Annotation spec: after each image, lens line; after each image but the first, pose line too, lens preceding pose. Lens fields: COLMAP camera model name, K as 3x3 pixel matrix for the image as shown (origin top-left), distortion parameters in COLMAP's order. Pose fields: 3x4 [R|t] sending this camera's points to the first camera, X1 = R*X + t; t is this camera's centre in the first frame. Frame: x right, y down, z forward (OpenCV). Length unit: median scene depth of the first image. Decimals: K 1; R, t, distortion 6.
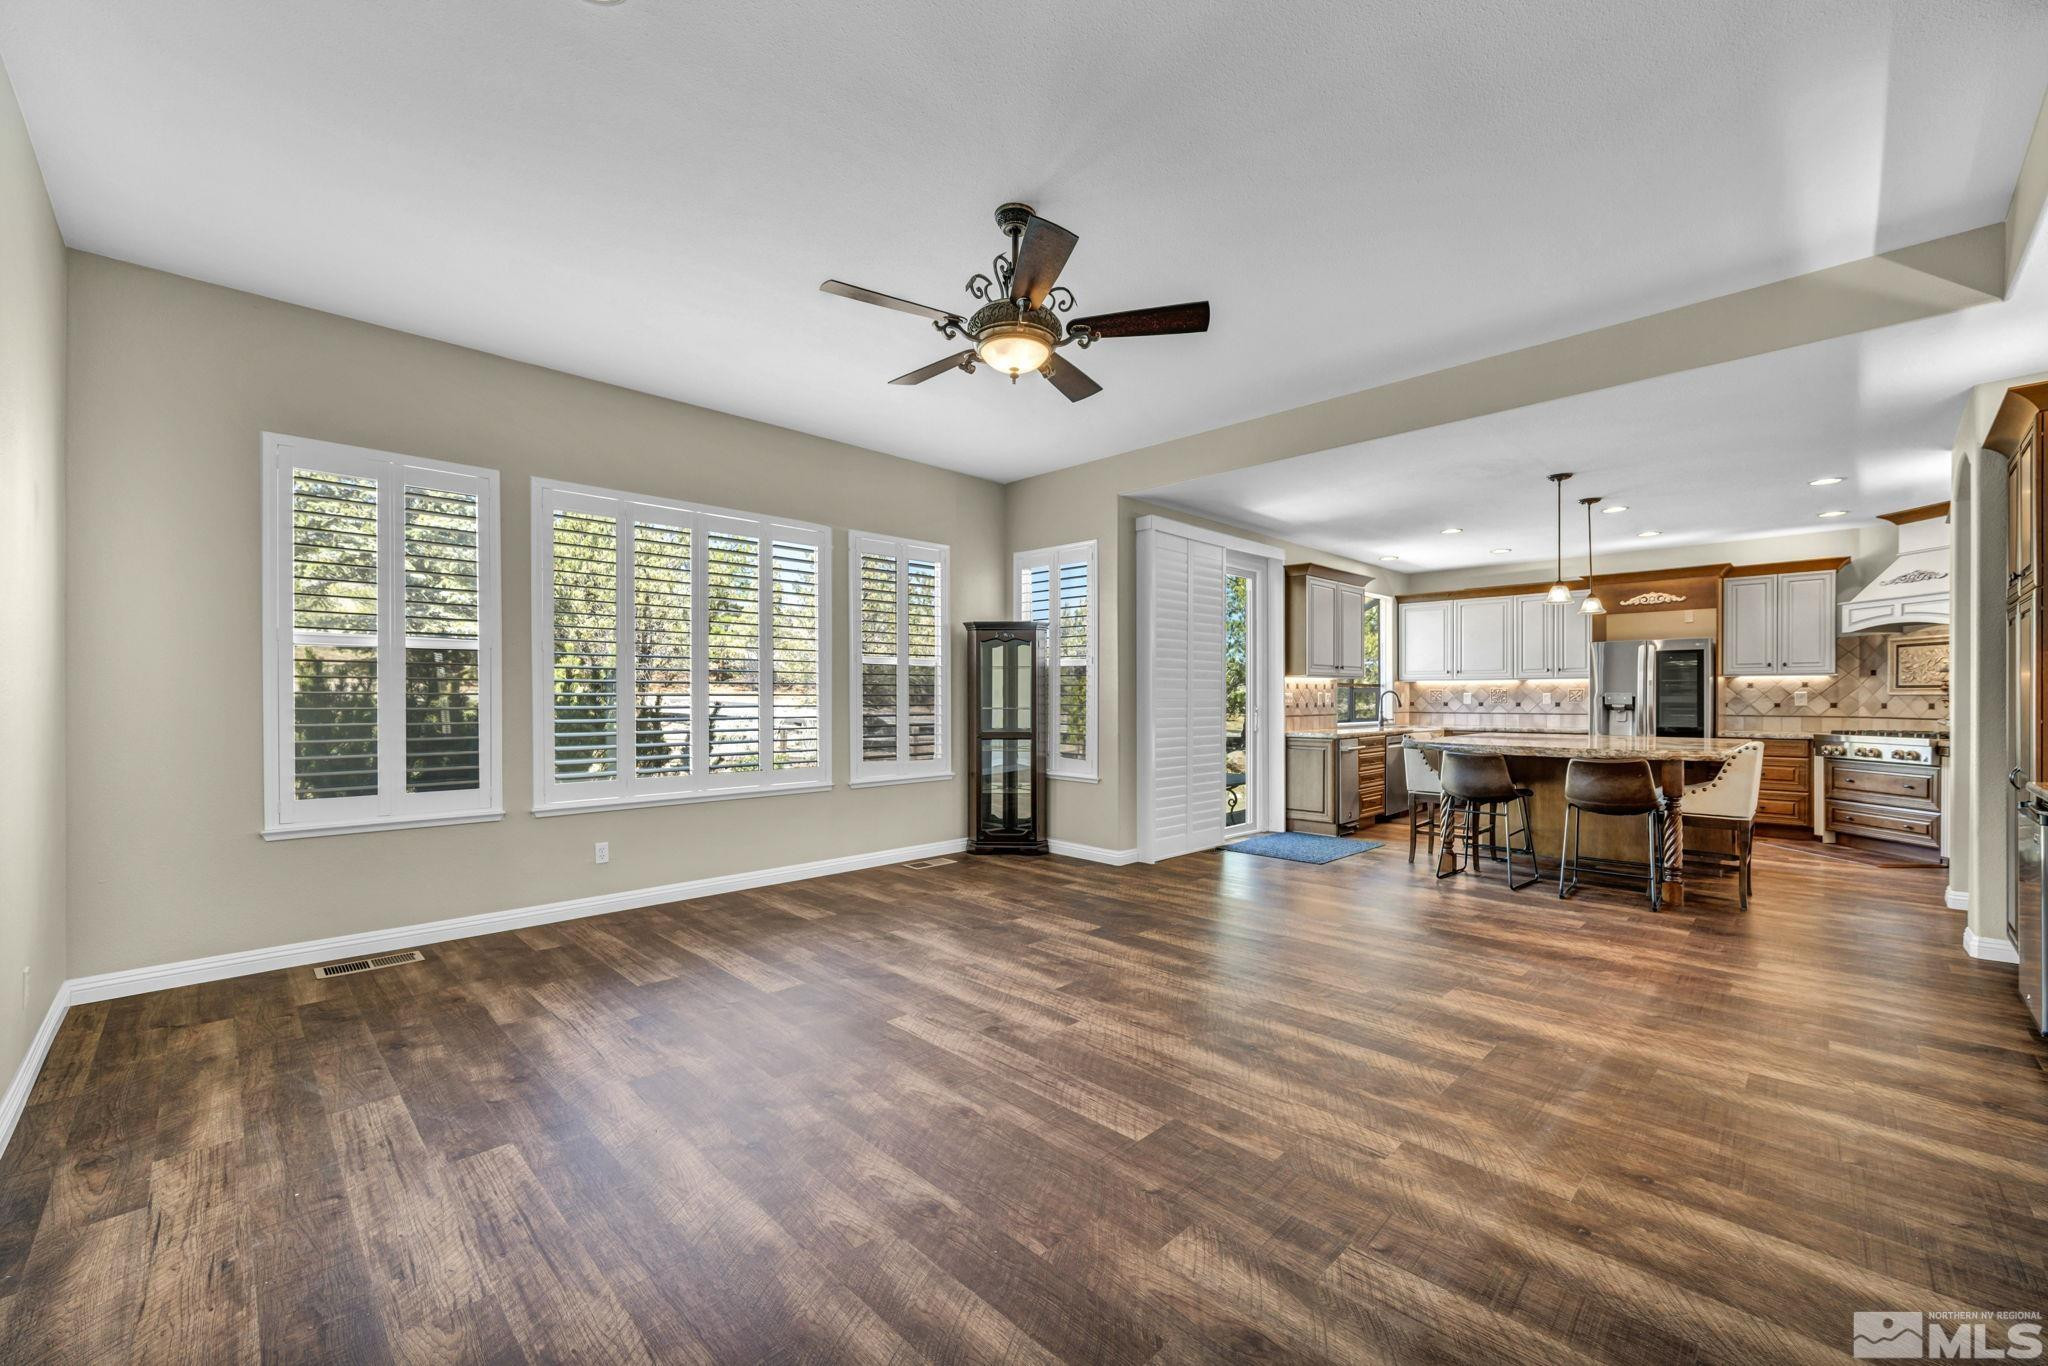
lens RADIAL K [[815.5, 0, 1034.9], [0, 815.5, 704.3], [0, 0, 1]] dist [-0.000704, -0.000681]
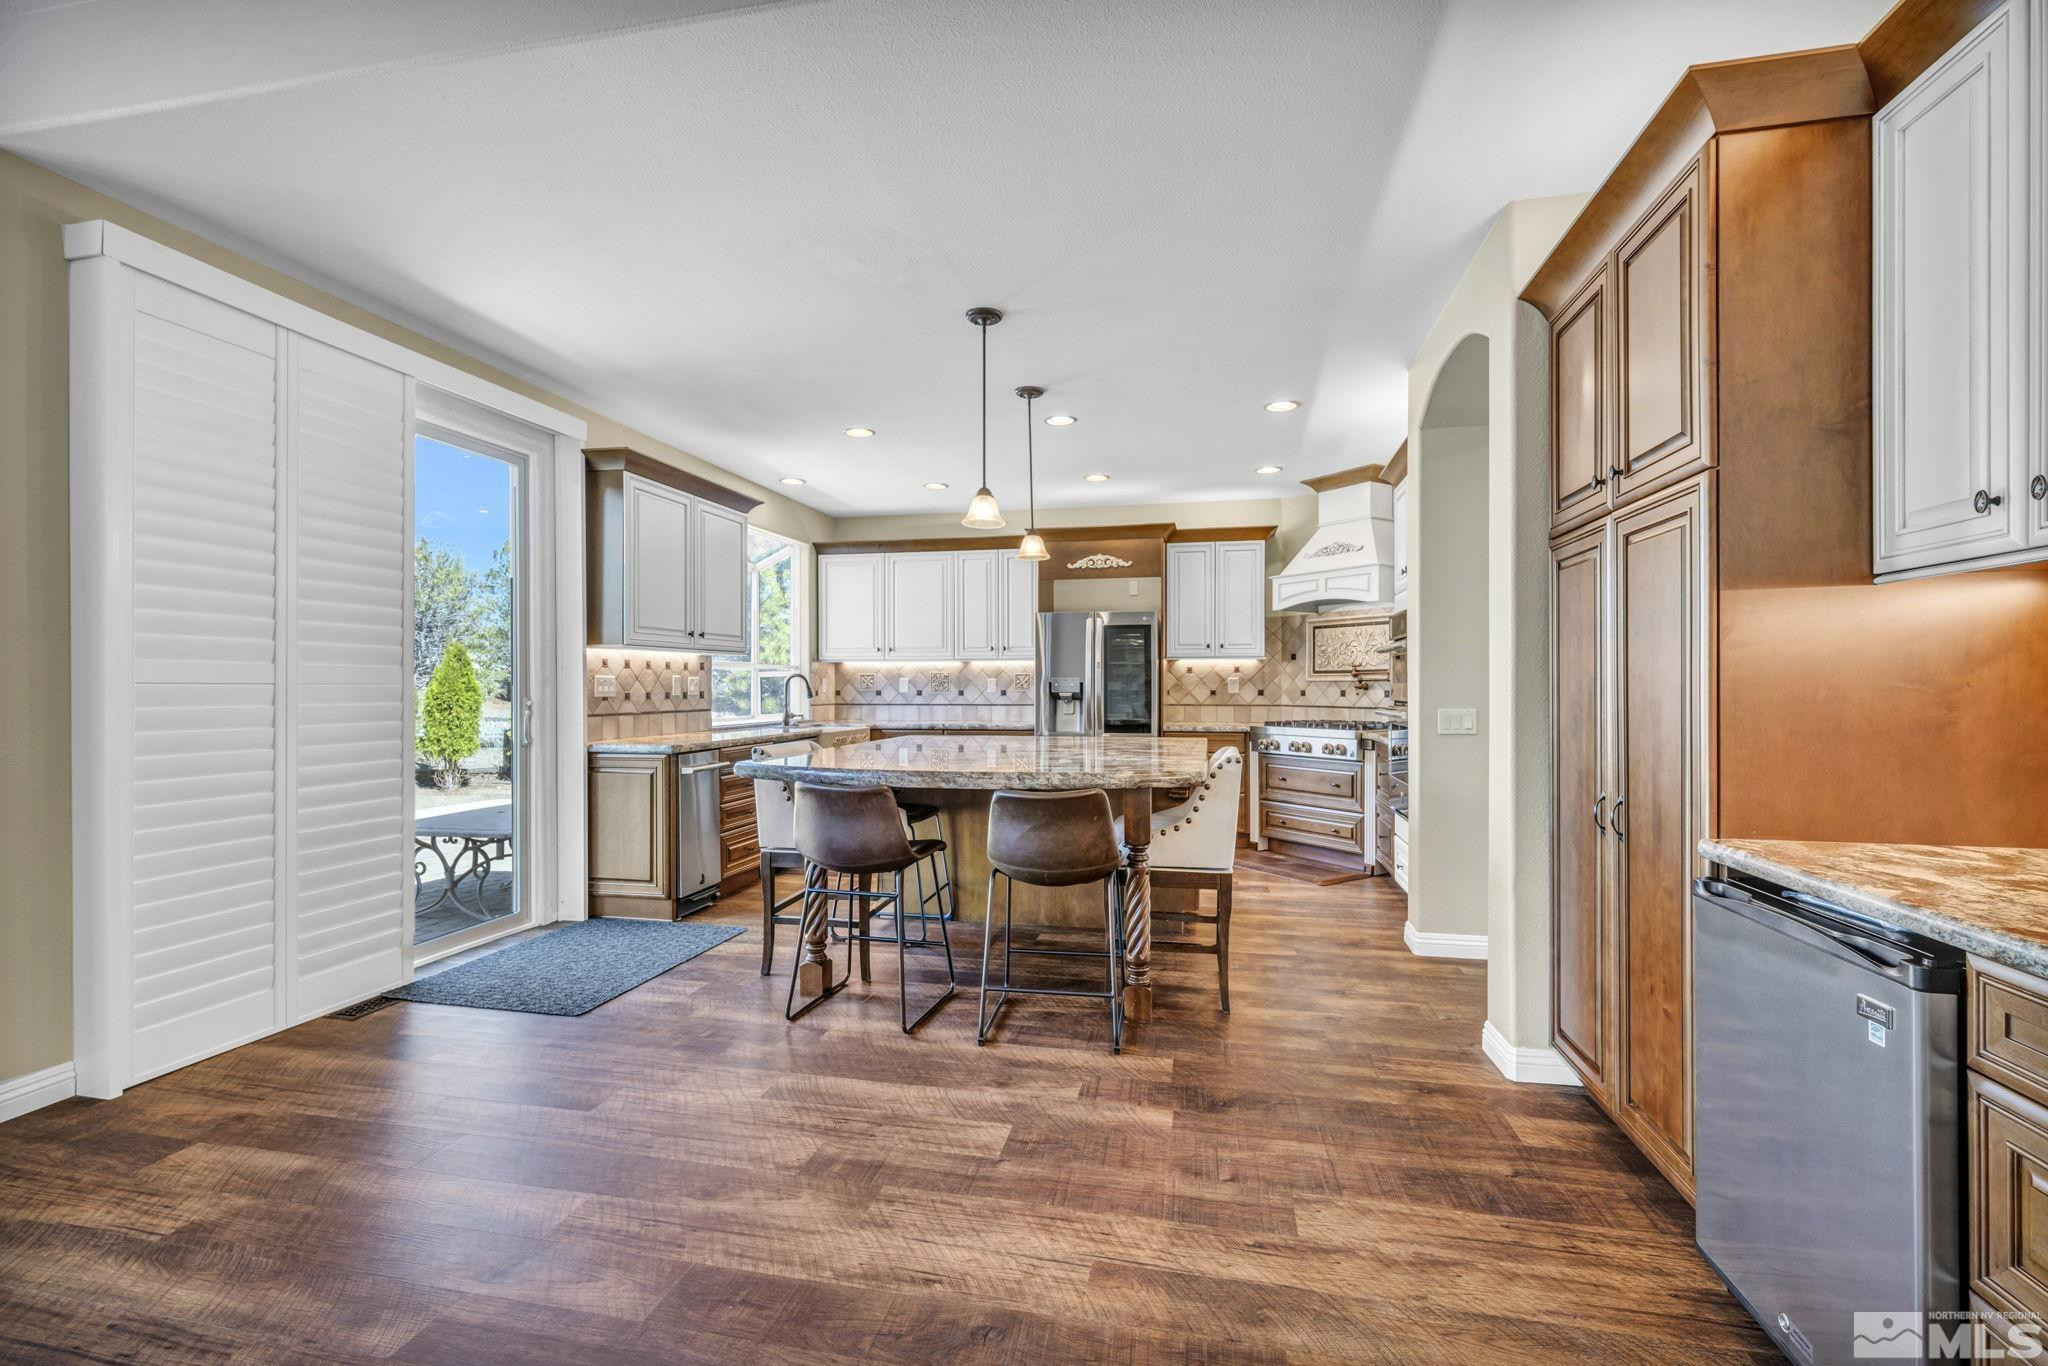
lens RADIAL K [[880.2, 0, 1029.3], [0, 880.2, 686.6], [0, 0, 1]] dist [0.002851, -0.000270]
pose [[0.837640, -0.000363, 0.546222, 0.426944], [0.004130, 0.999975, -0.005668, -0.001804], [-0.546206, 0.007003, 0.837621, 0.591474]]
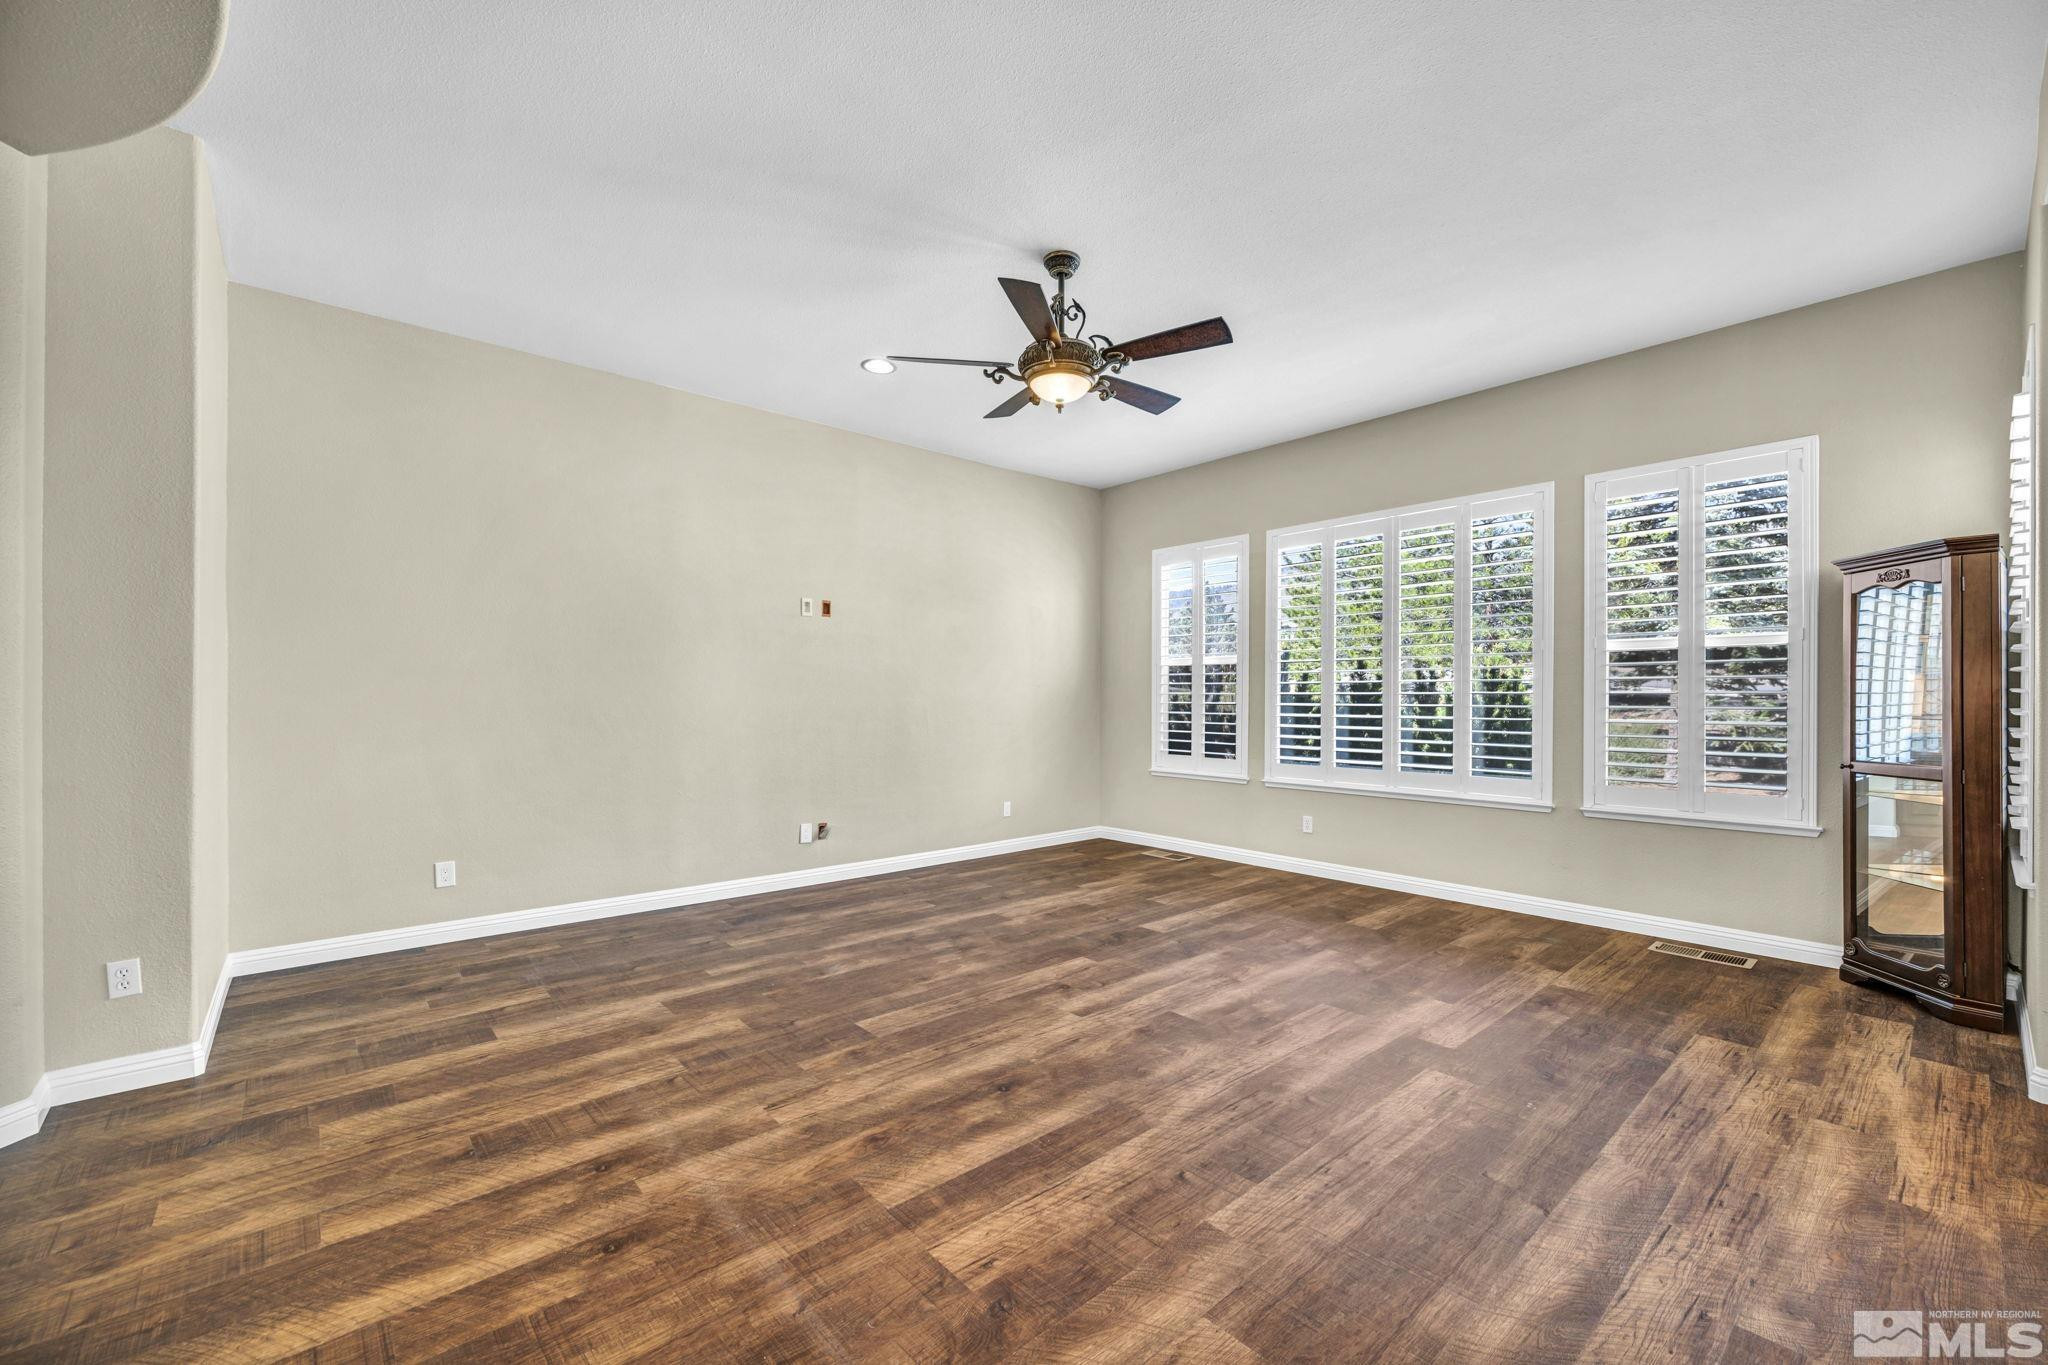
lens RADIAL K [[815.5, 0, 1035.8], [0, 815.5, 709.4], [0, 0, 1]] dist [-0.000704, -0.000681]
pose [[-0.055030, 0.015441, -0.998365, 0.808337], [-0.010175, 0.999820, 0.016024, -0.004645], [0.998433, 0.011040, -0.054862, 0.762539]]
